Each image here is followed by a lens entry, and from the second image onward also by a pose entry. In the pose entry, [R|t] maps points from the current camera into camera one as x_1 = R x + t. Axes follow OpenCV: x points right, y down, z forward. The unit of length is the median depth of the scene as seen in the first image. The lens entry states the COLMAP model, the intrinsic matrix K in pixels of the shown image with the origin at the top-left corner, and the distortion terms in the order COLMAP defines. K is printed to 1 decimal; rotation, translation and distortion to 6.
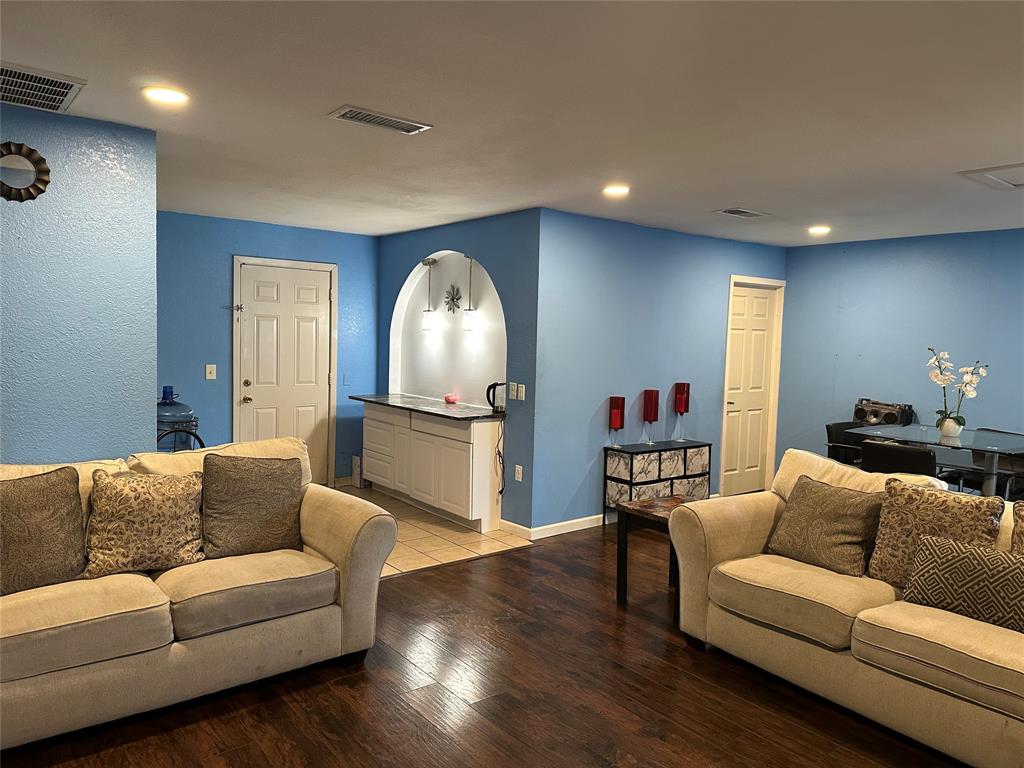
lens RADIAL K [[708.3, 0, 518.1], [0, 708.3, 379.2], [0, 0, 1]] dist [0.107107, -0.146000]
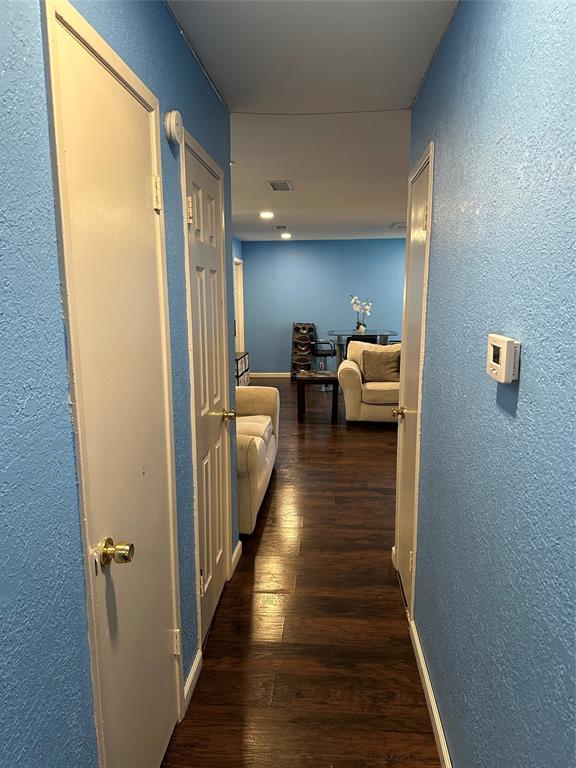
lens RADIAL K [[531.3, 0, 288.0], [0, 531.3, 384.0], [0, 0, 1]] dist [0.107107, -0.146000]
pose [[0.684394, -0.153622, 0.712745, -0.651508], [0.073370, 0.987100, 0.142304, -0.016262], [-0.725412, -0.045098, 0.686836, -0.026677]]
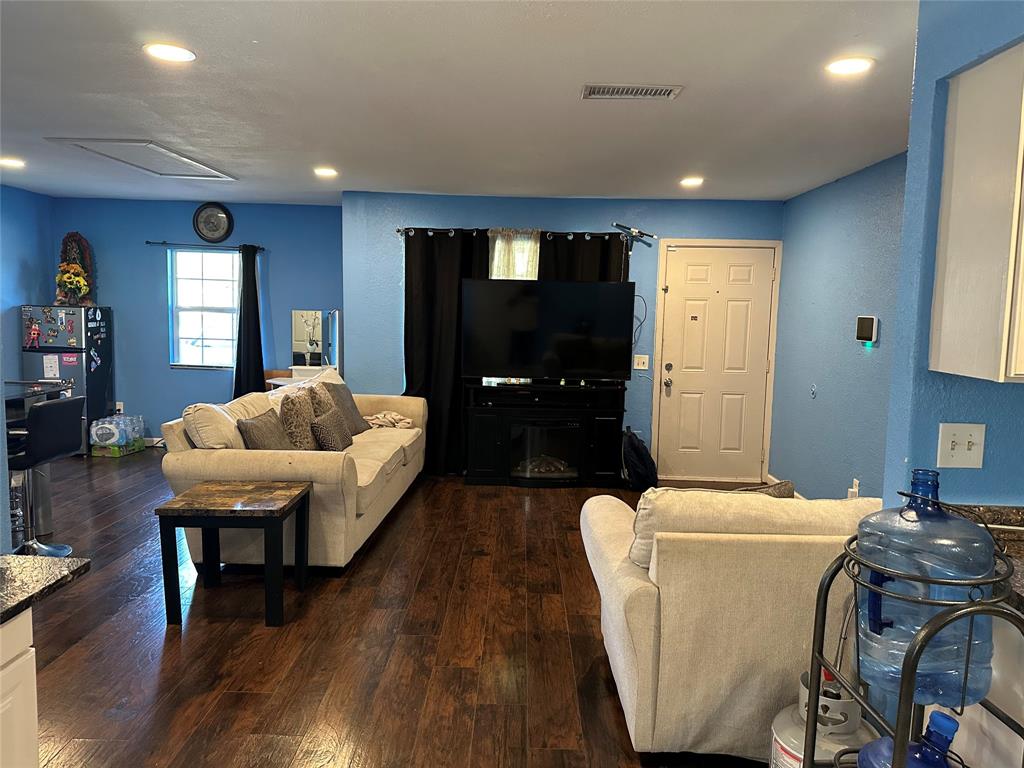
lens RADIAL K [[708.3, 0, 518.1], [0, 708.3, 379.2], [0, 0, 1]] dist [0.107107, -0.146000]
pose [[-0.774245, -0.112817, 0.622749, -0.362590], [-0.003280, 0.984686, 0.174307, -0.070473], [-0.632877, 0.132914, -0.762758, 0.945660]]
